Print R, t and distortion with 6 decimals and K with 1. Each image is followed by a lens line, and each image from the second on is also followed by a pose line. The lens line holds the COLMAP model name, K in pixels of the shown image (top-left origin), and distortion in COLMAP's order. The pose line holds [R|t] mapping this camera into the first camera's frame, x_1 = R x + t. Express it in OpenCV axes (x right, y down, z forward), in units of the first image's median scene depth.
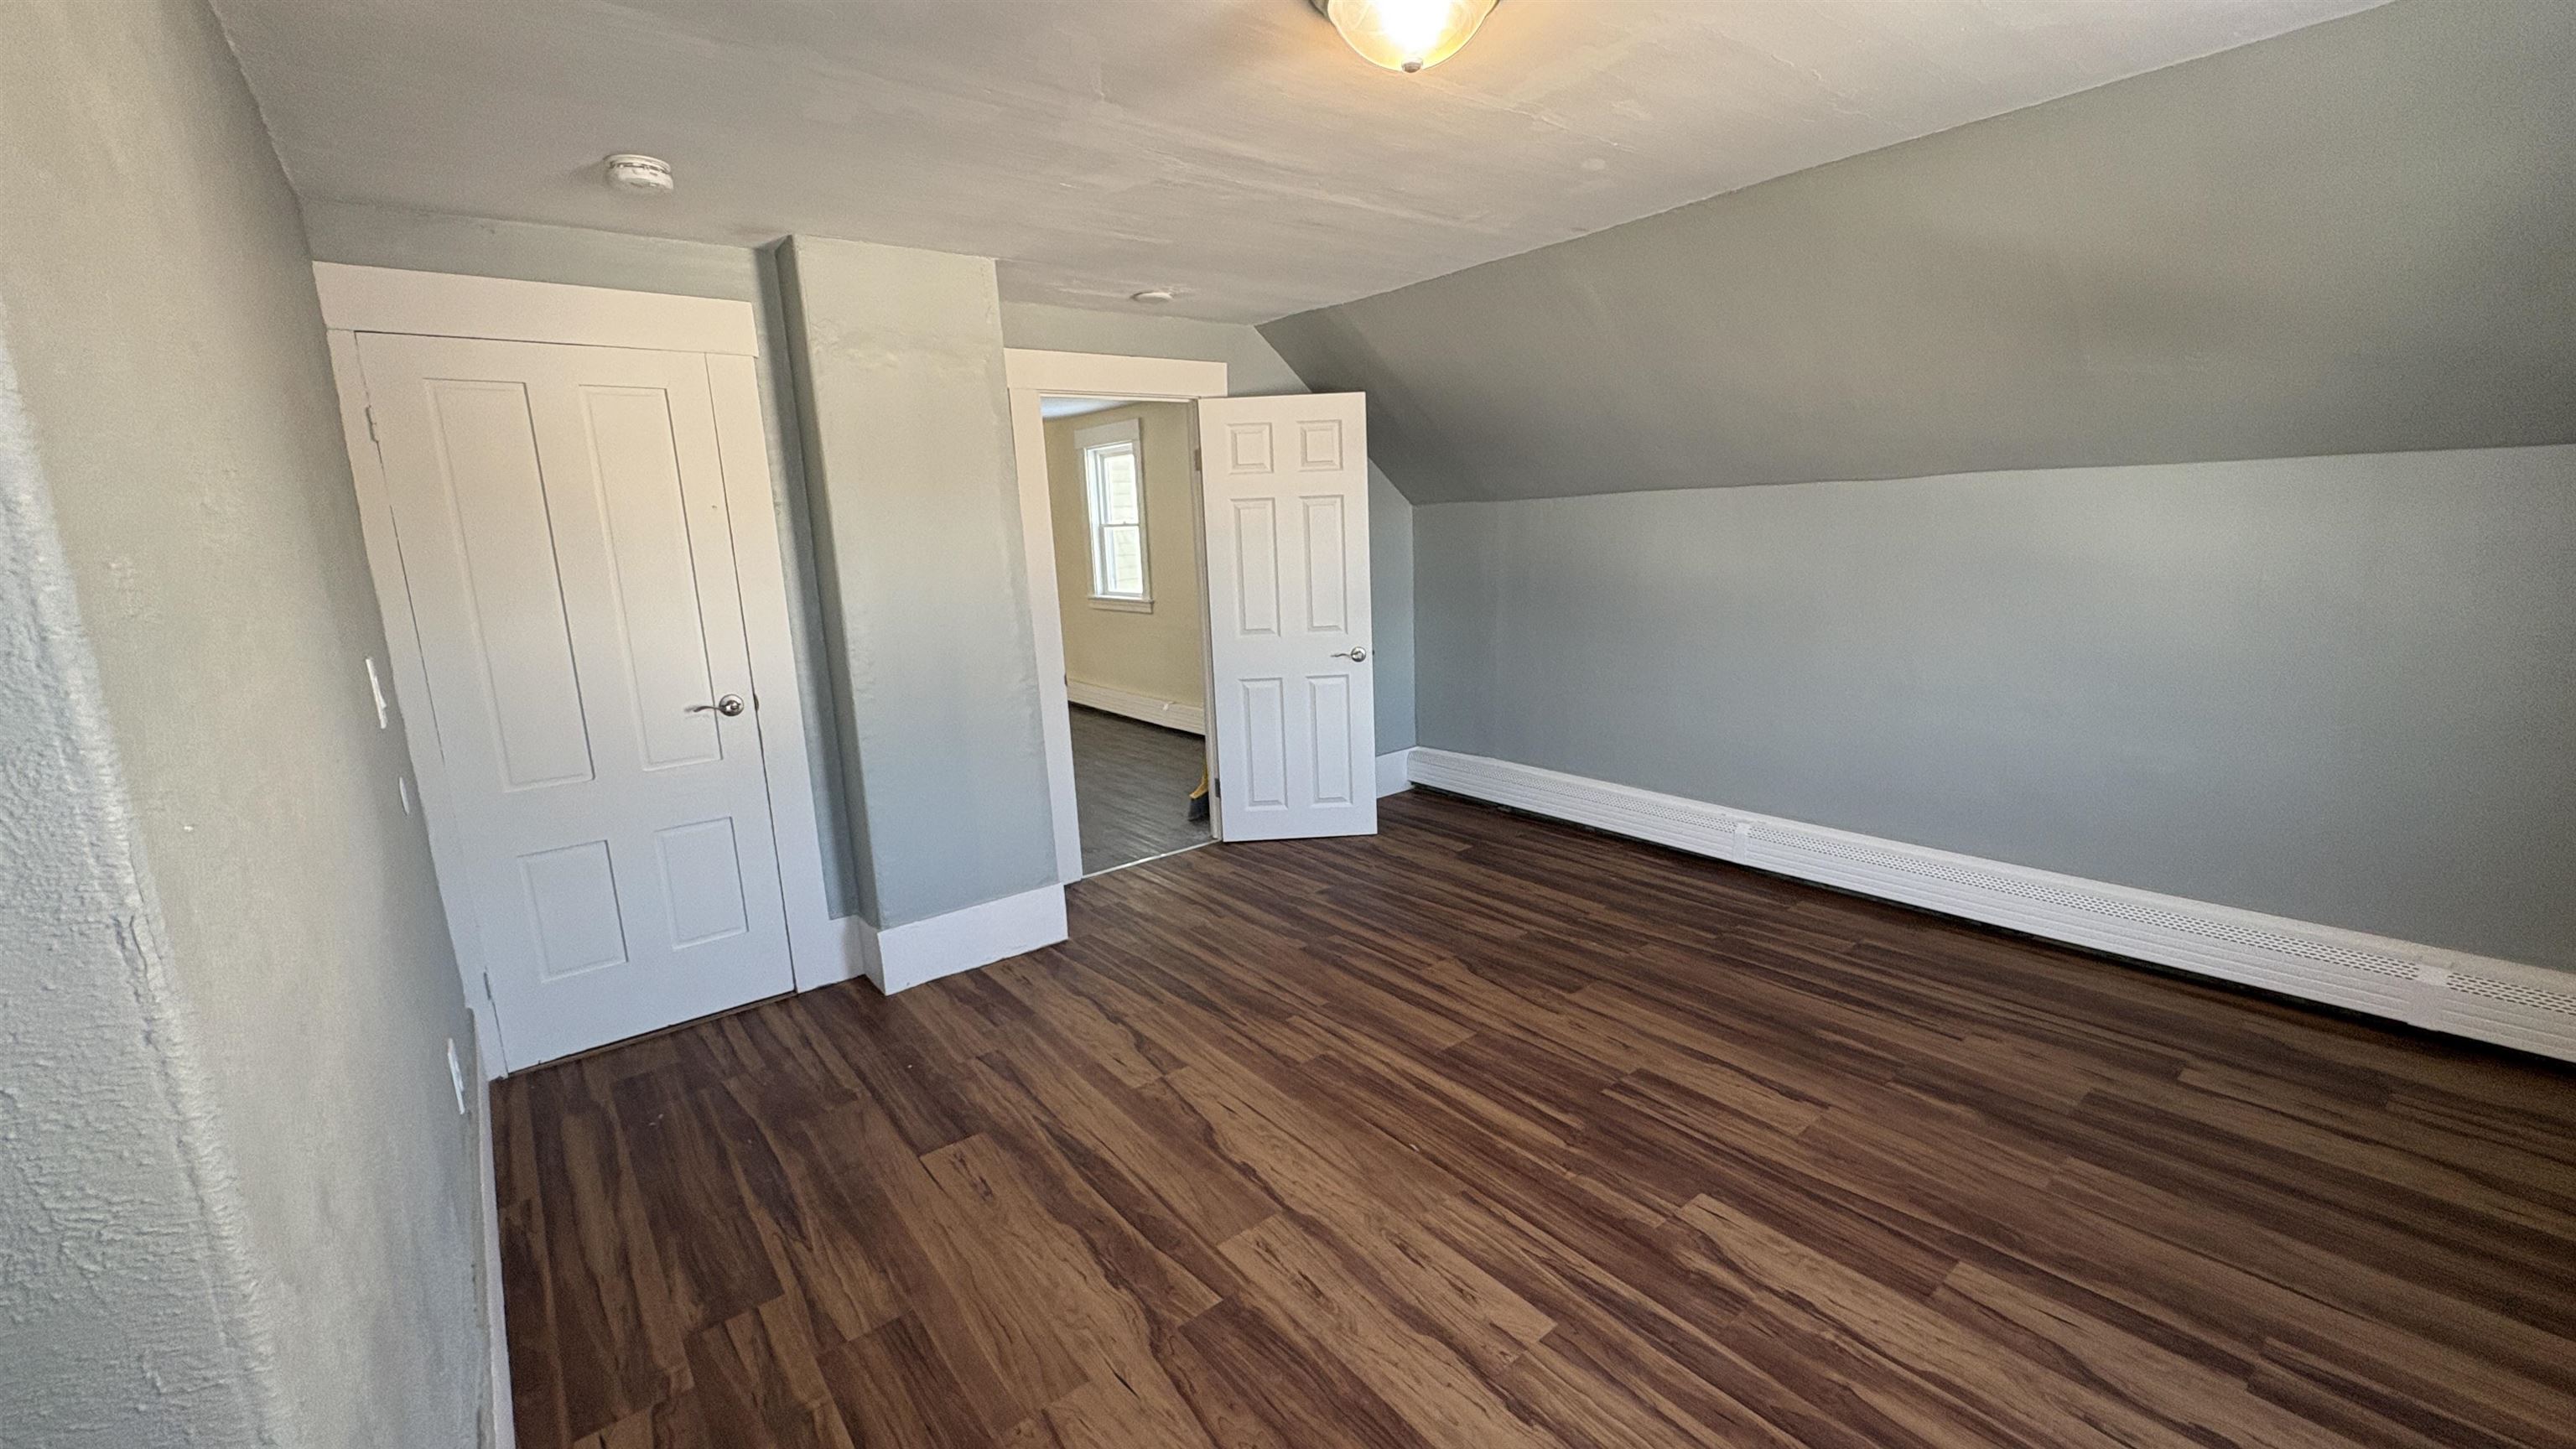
lens RADIAL K [[1020.1, 0, 1288.6], [0, 1020.1, 716.8], [0, 0, 1]] dist [-0.001124, 0.000048]
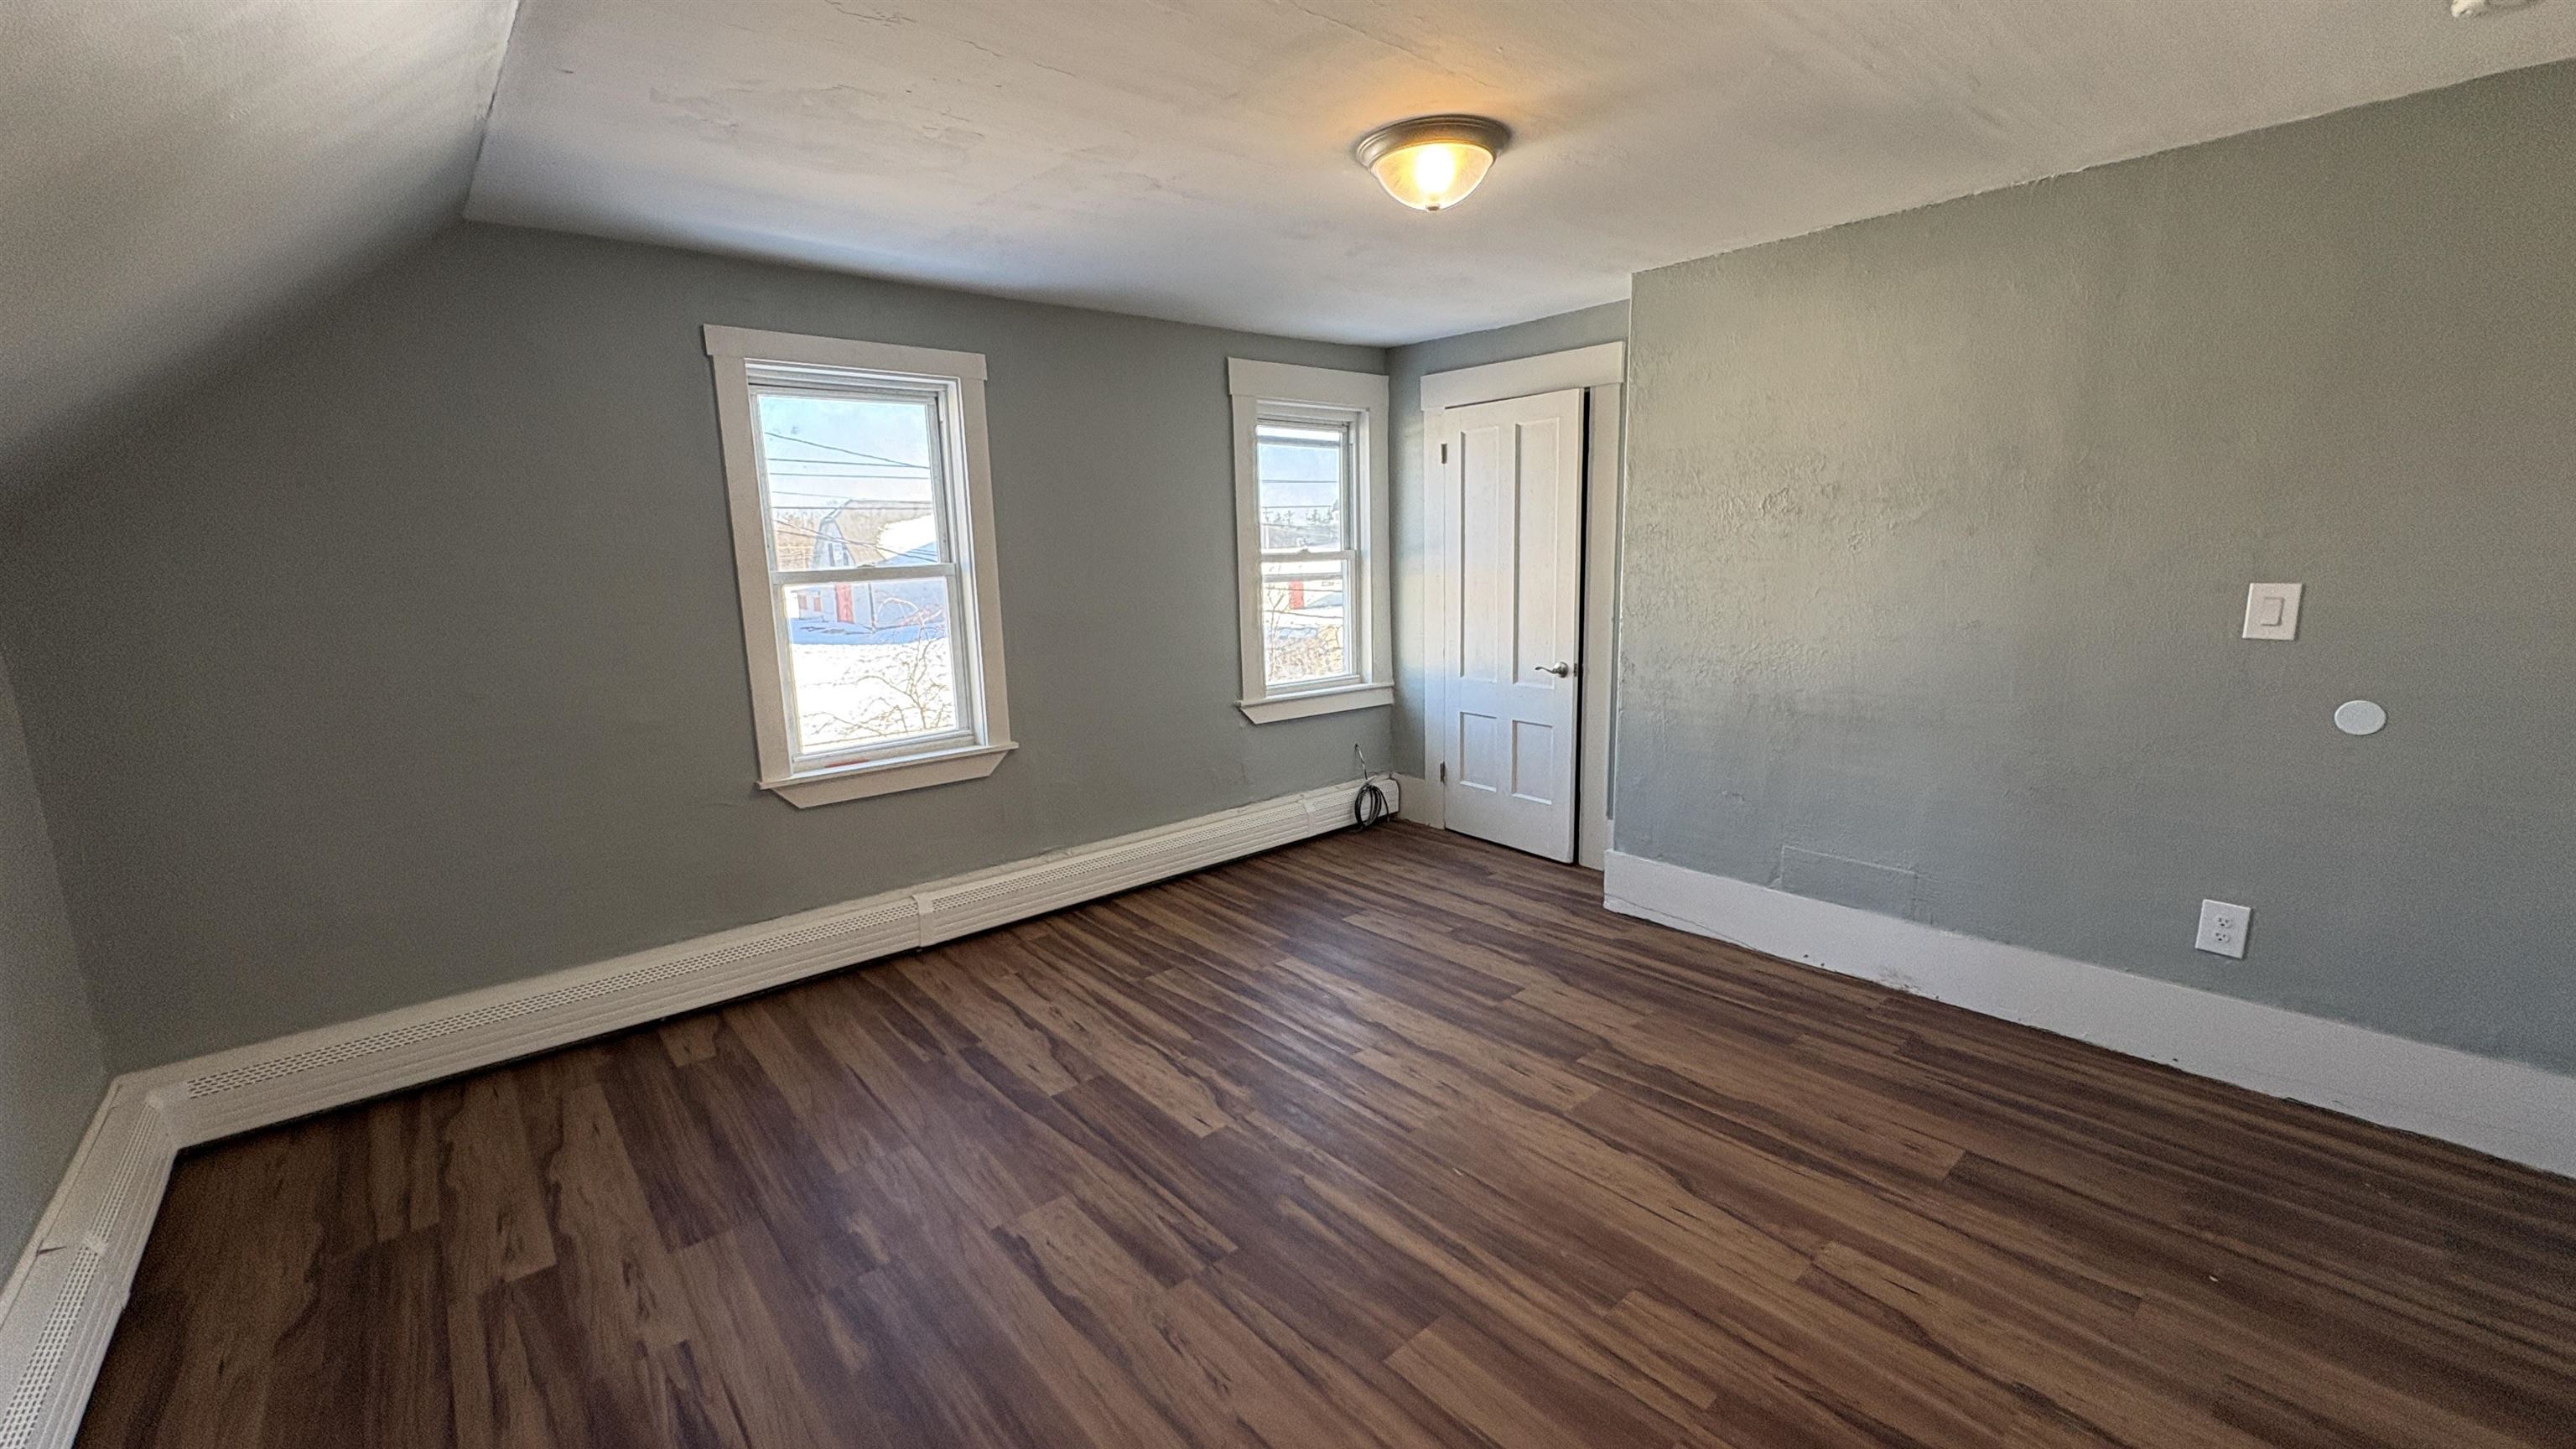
lens RADIAL K [[1020.1, 0, 1290.4], [0, 1020.1, 725.2], [0, 0, 1]] dist [-0.001124, 0.000048]
pose [[-0.996604, 0.076663, -0.030046, 0.289192], [0.060558, 0.929668, 0.363386, -0.349592], [0.055791, 0.360333, -0.931154, 1.801861]]
